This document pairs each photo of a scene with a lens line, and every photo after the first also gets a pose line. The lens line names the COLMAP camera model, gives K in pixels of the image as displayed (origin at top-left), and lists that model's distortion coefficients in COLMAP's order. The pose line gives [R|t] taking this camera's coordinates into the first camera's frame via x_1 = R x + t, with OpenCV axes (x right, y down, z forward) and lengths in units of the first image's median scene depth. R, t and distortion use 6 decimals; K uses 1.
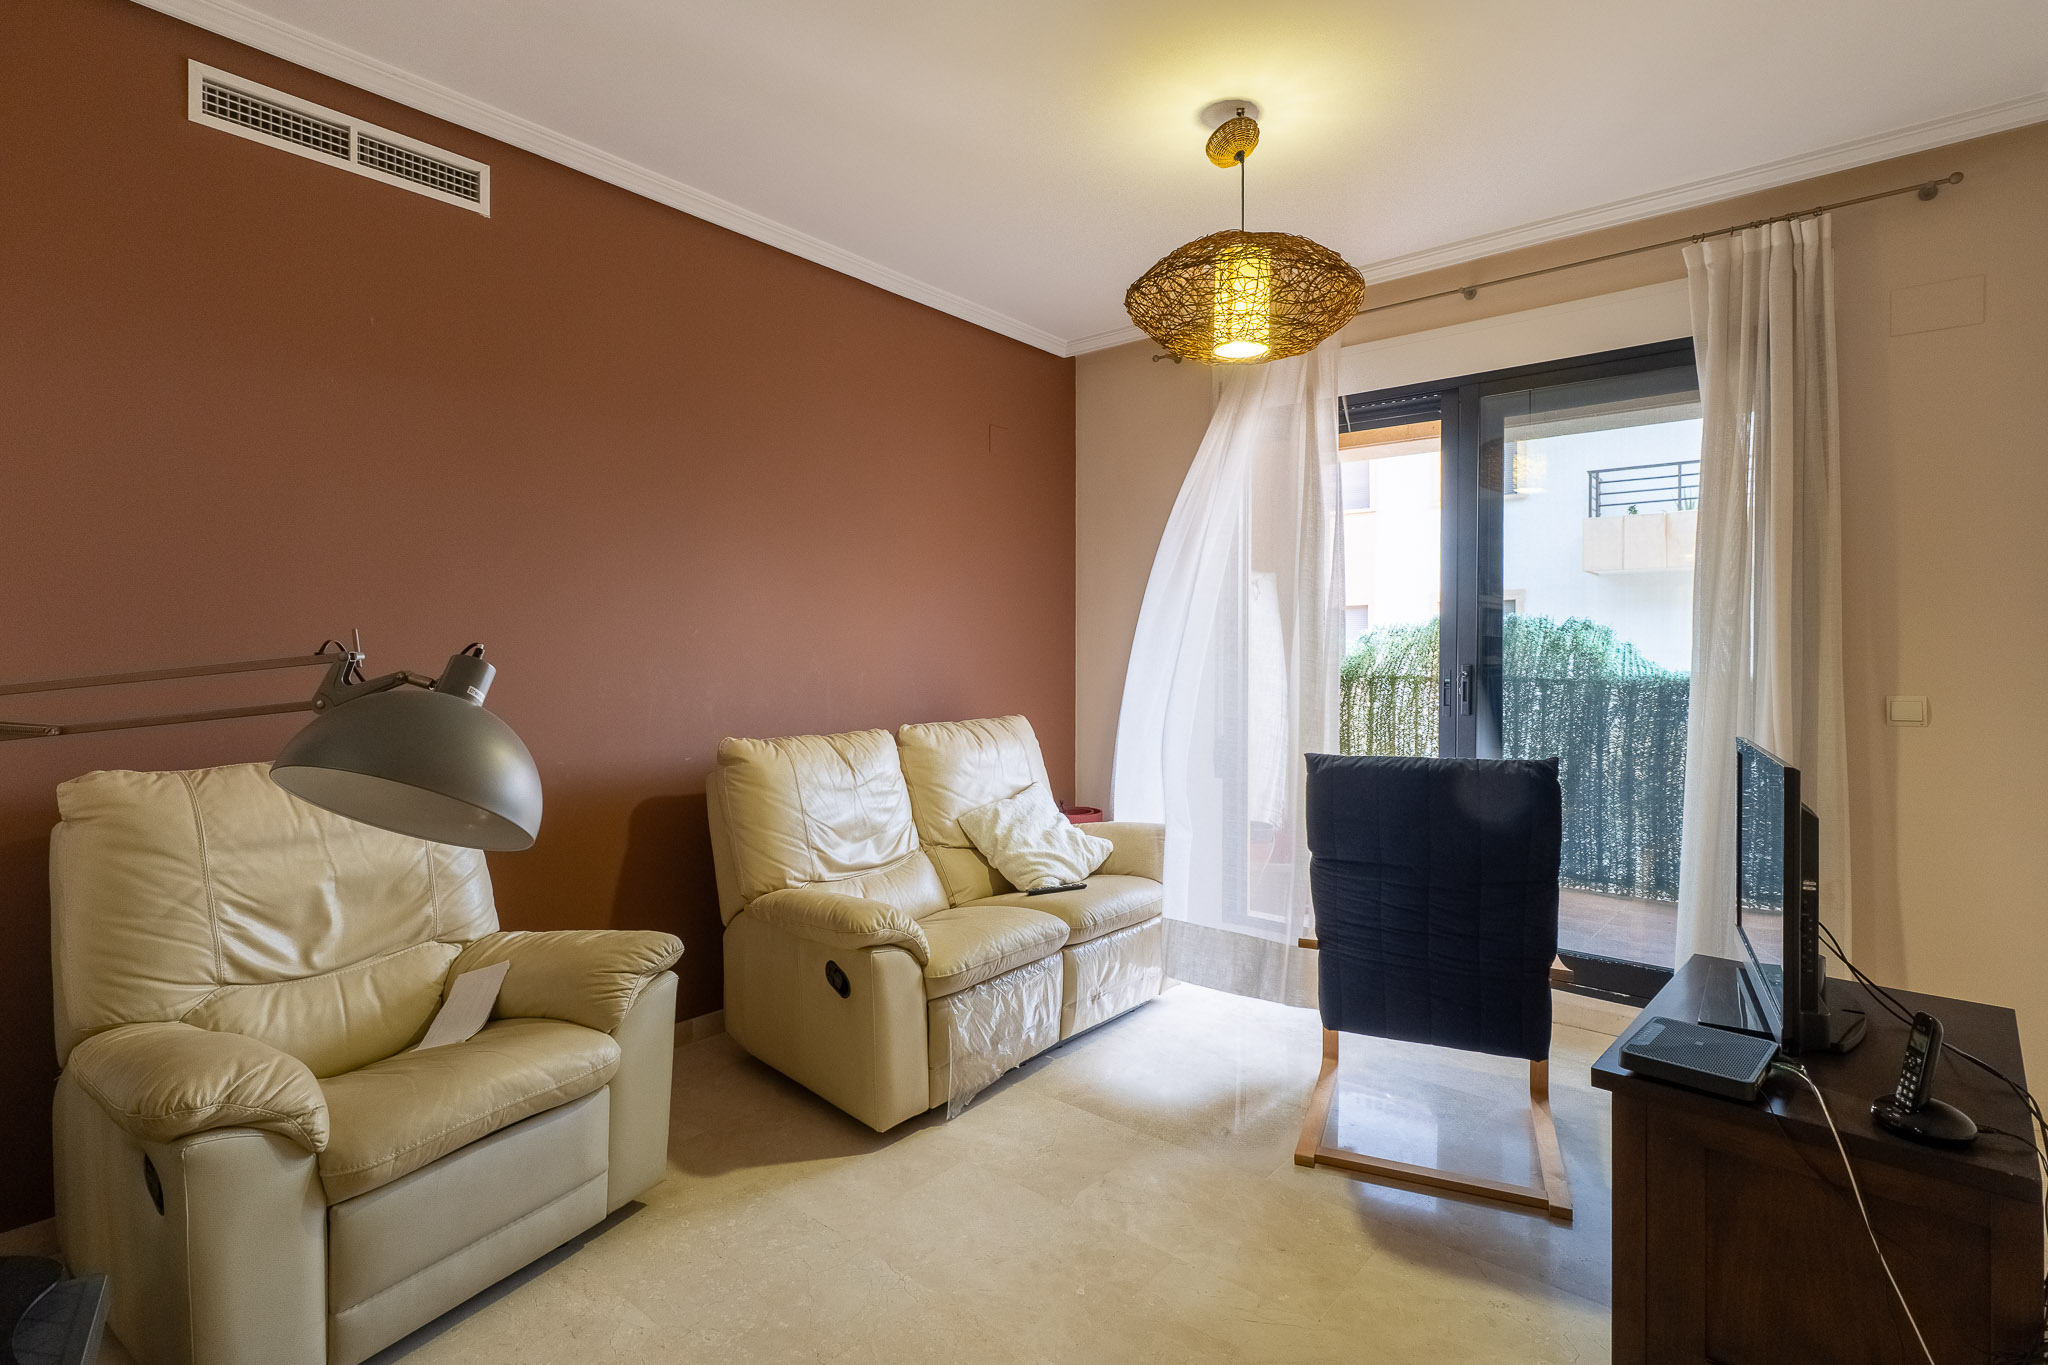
lens RADIAL K [[999.5, 0, 1022.0], [0, 999.5, 660.6], [0, 0, 1]] dist [0.003383, -0.001606]
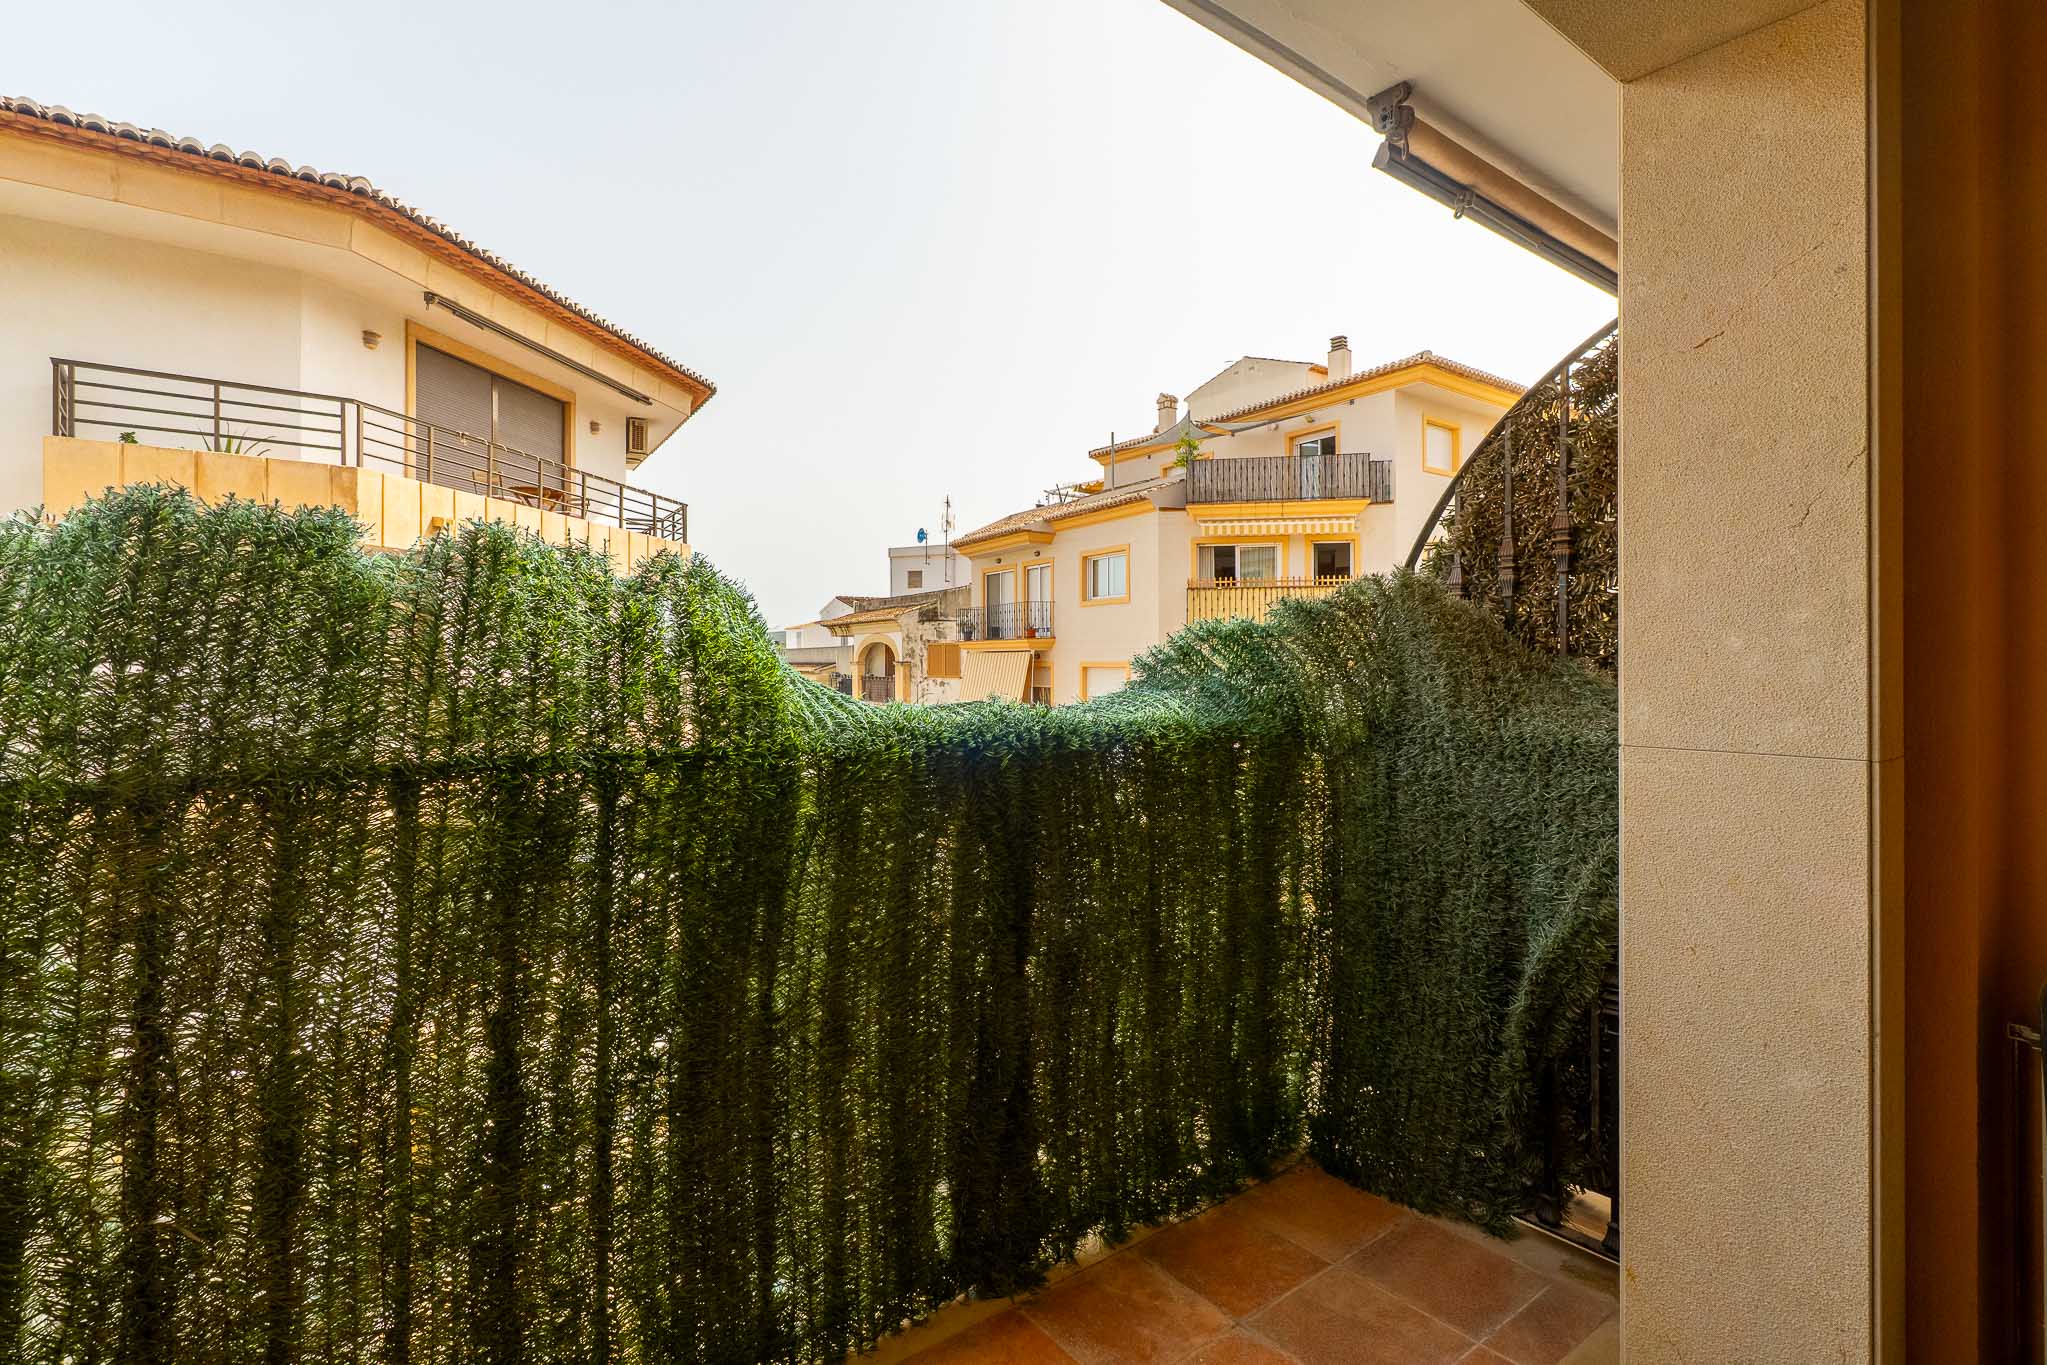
lens RADIAL K [[999.0, 0, 1004.3], [0, 999.0, 661.2], [0, 0, 1]] dist [0.003383, -0.001606]
pose [[0.215509, -0.004584, 0.976491, 0.474873], [0.009448, 0.999952, 0.002609, -0.015498], [-0.976456, 0.008663, 0.215542, 1.483549]]
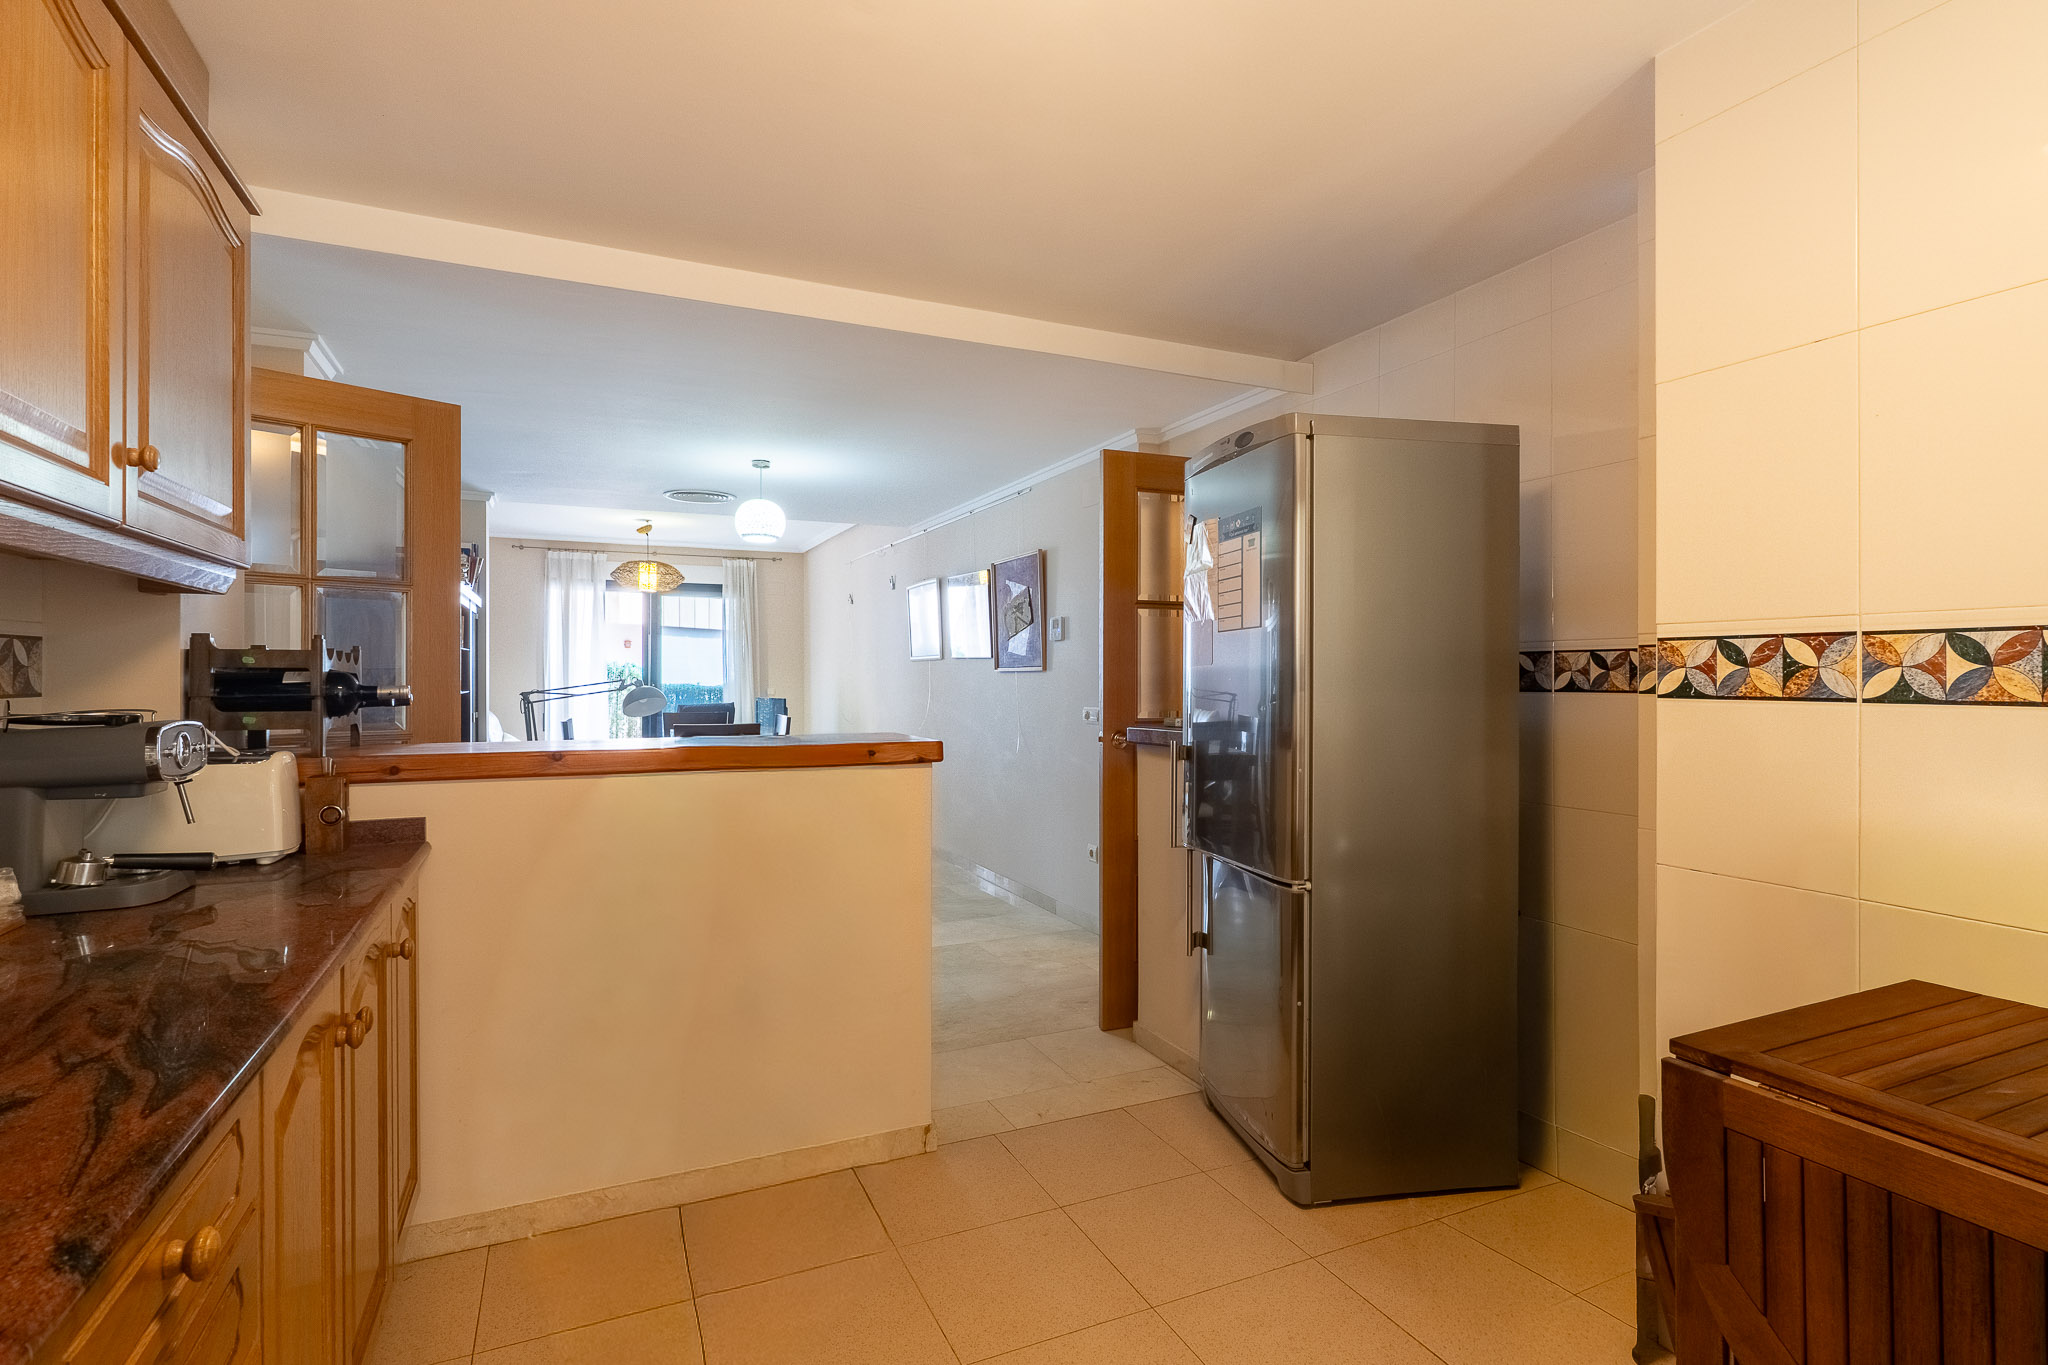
lens RADIAL K [[999.5, 0, 1035.0], [0, 999.5, 673.5], [0, 0, 1]] dist [0.003383, -0.001606]
pose [[0.421504, 0.000712, 0.906826, -1.996052], [0.008512, 0.999953, -0.004742, 0.001996], [-0.906787, 0.009718, 0.421477, -1.415541]]
